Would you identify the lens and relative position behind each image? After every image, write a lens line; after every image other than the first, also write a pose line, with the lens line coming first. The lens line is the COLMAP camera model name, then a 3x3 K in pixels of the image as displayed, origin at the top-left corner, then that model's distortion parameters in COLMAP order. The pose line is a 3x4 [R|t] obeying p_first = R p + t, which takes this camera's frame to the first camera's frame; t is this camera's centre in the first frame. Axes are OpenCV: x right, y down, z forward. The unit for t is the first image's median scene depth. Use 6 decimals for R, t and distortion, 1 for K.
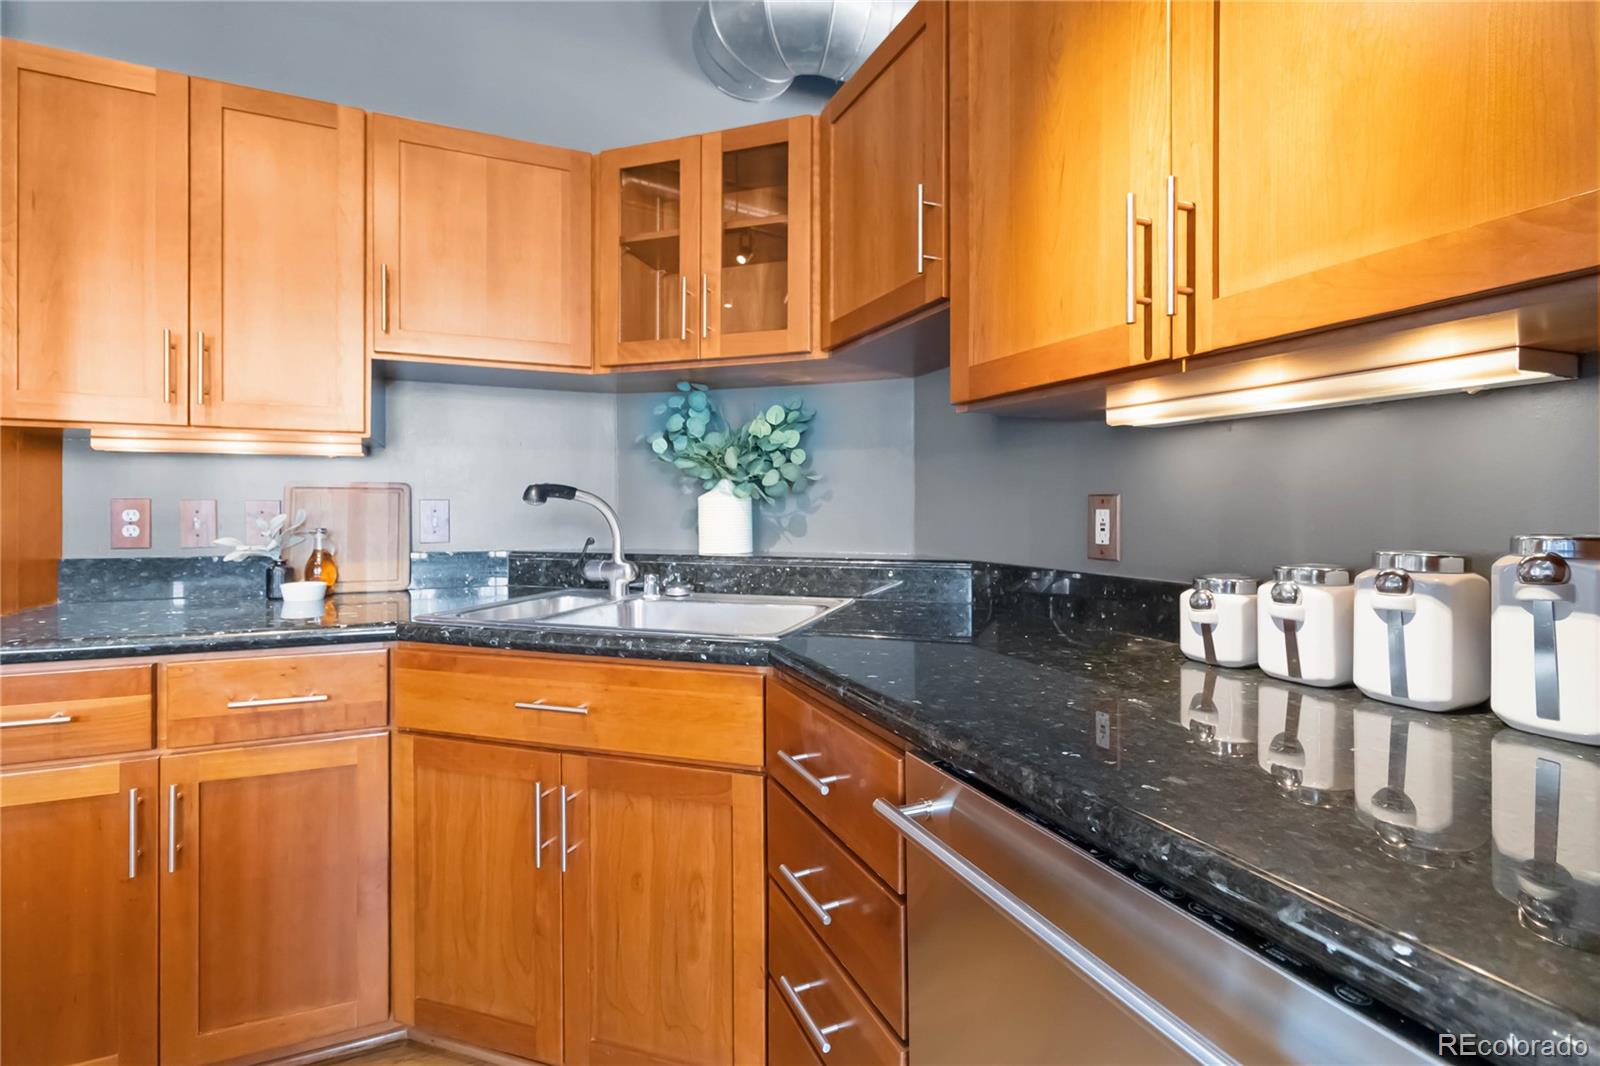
lens RADIAL K [[744.0, 0, 801.5], [0, 744.0, 511.8], [0, 0, 1]] dist [0.004548, 0.000096]
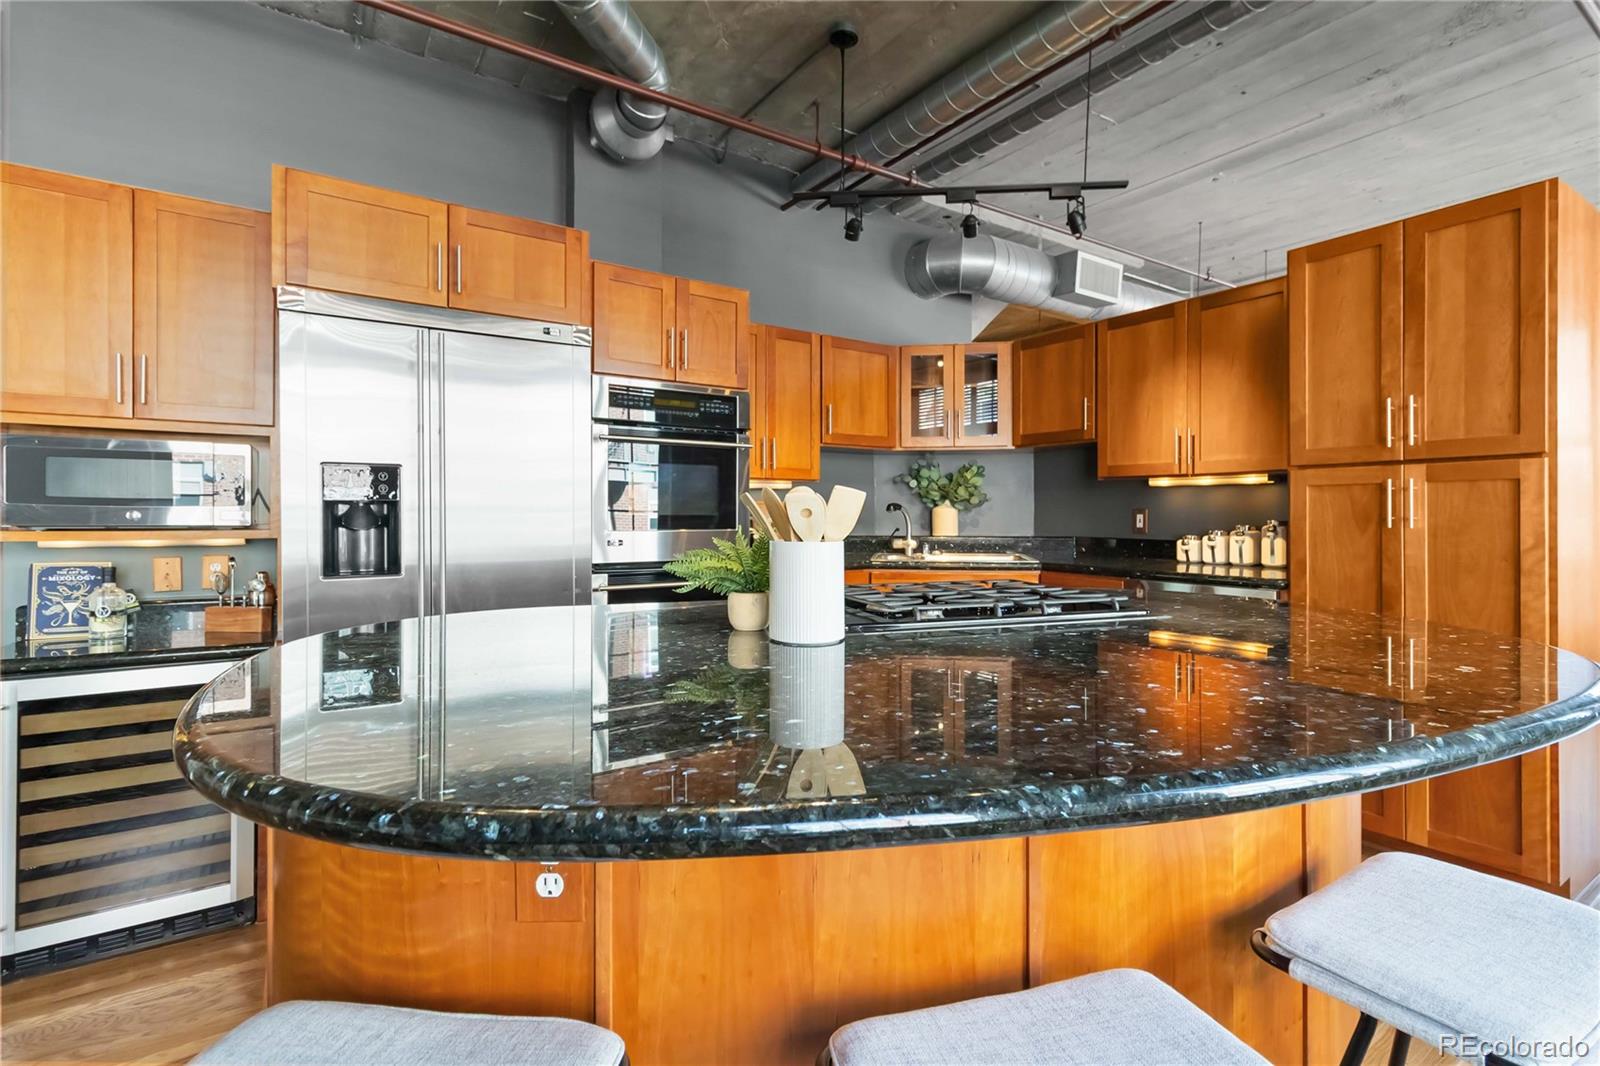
lens RADIAL K [[744.0, 0, 801.5], [0, 744.0, 511.8], [0, 0, 1]] dist [0.004548, 0.000096]
pose [[0.985961, -0.002018, 0.166963, -1.456332], [0.002882, 0.999984, -0.004931, -0.003231], [-0.166951, 0.005343, 0.985951, -1.691282]]
